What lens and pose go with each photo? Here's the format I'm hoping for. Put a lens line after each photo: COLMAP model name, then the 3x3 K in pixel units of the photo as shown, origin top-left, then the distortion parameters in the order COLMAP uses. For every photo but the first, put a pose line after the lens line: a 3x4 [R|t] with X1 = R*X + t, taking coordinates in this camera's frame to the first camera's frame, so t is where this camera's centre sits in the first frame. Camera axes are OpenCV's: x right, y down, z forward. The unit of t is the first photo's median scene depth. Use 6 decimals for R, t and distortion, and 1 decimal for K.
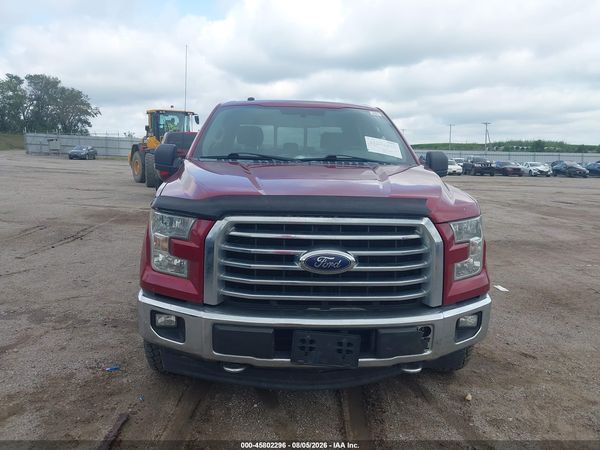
lens RADIAL K [[468.5, 0, 296.7], [0, 468.5, 221.4], [0, 0, 1]] dist [0.061232, -0.073945]
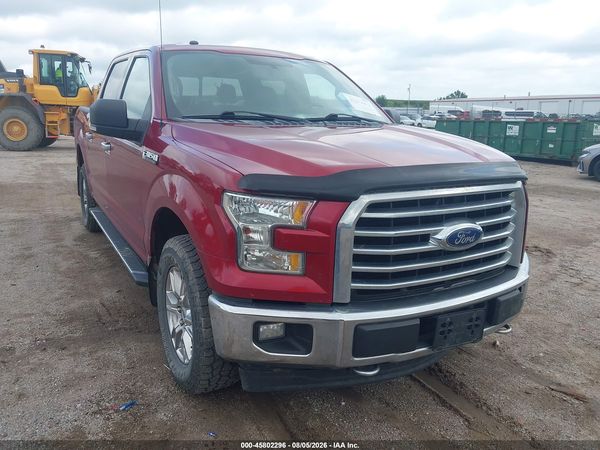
lens RADIAL K [[468.5, 0, 296.7], [0, 468.5, 221.4], [0, 0, 1]] dist [0.061232, -0.073945]
pose [[0.899898, -0.103335, 0.423681, -0.553197], [0.060423, 0.991695, 0.113533, -0.060318], [-0.431895, -0.076568, 0.898668, 0.283220]]
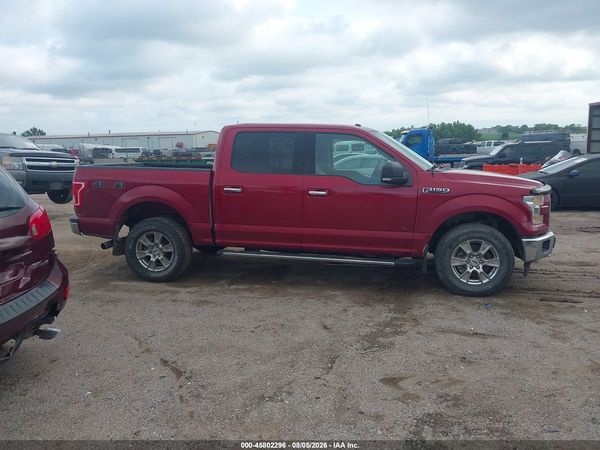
lens RADIAL K [[468.5, 0, 296.7], [0, 468.5, 221.4], [0, 0, 1]] dist [0.061232, -0.073945]
pose [[0.268737, -0.173852, 0.947394, -2.548026], [0.153604, 0.978724, 0.136031, -0.349720], [-0.950887, 0.108967, 0.289724, 1.412518]]
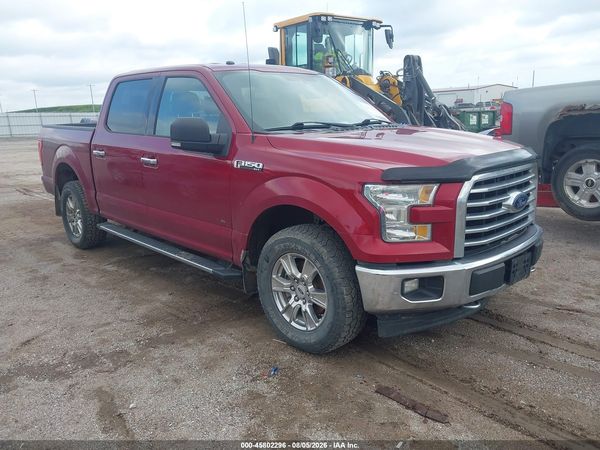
lens RADIAL K [[463.3, 0, 300.0], [0, 463.3, 225.0], [0, 0, 1]] dist [0.010496, 0.003921]
pose [[0.763083, -0.197551, 0.615368, -1.073819], [0.138693, 0.980011, 0.142627, -0.105173], [-0.631244, -0.023489, 0.775229, 0.353529]]
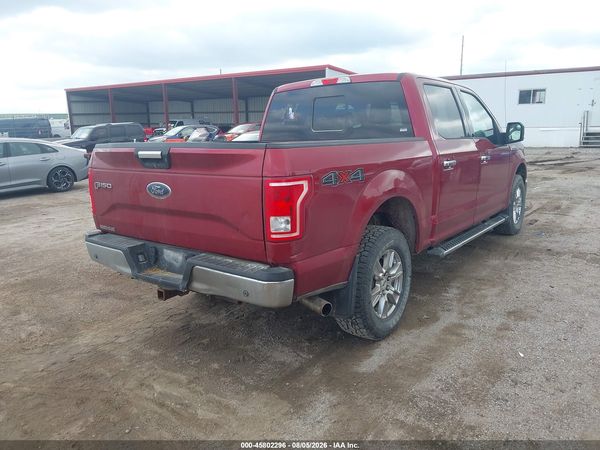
lens RADIAL K [[468.5, 0, 296.7], [0, 468.5, 221.4], [0, 0, 1]] dist [0.061232, -0.073945]
pose [[-0.740582, -0.137811, 0.657683, -1.208703], [0.106132, 0.942470, 0.316995, -0.633901], [-0.663532, 0.304562, -0.683350, 3.884733]]
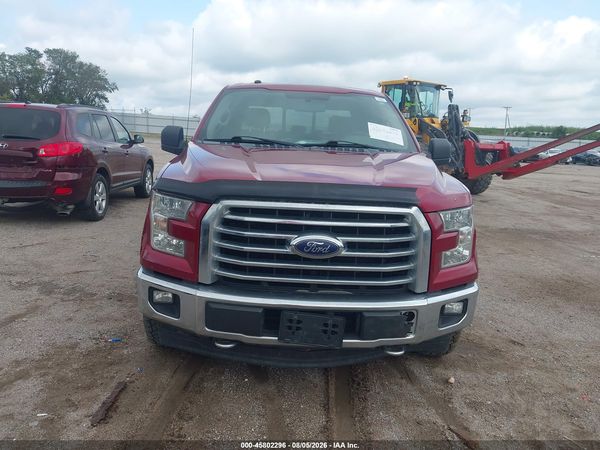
lens RADIAL K [[468.5, 0, 296.7], [0, 468.5, 221.4], [0, 0, 1]] dist [0.061232, -0.073945]
pose [[0.999102, 0.030273, -0.029634, 0.045397], [-0.029018, 0.998700, 0.041917, -0.011048], [0.030864, -0.041019, 0.998682, -0.034701]]
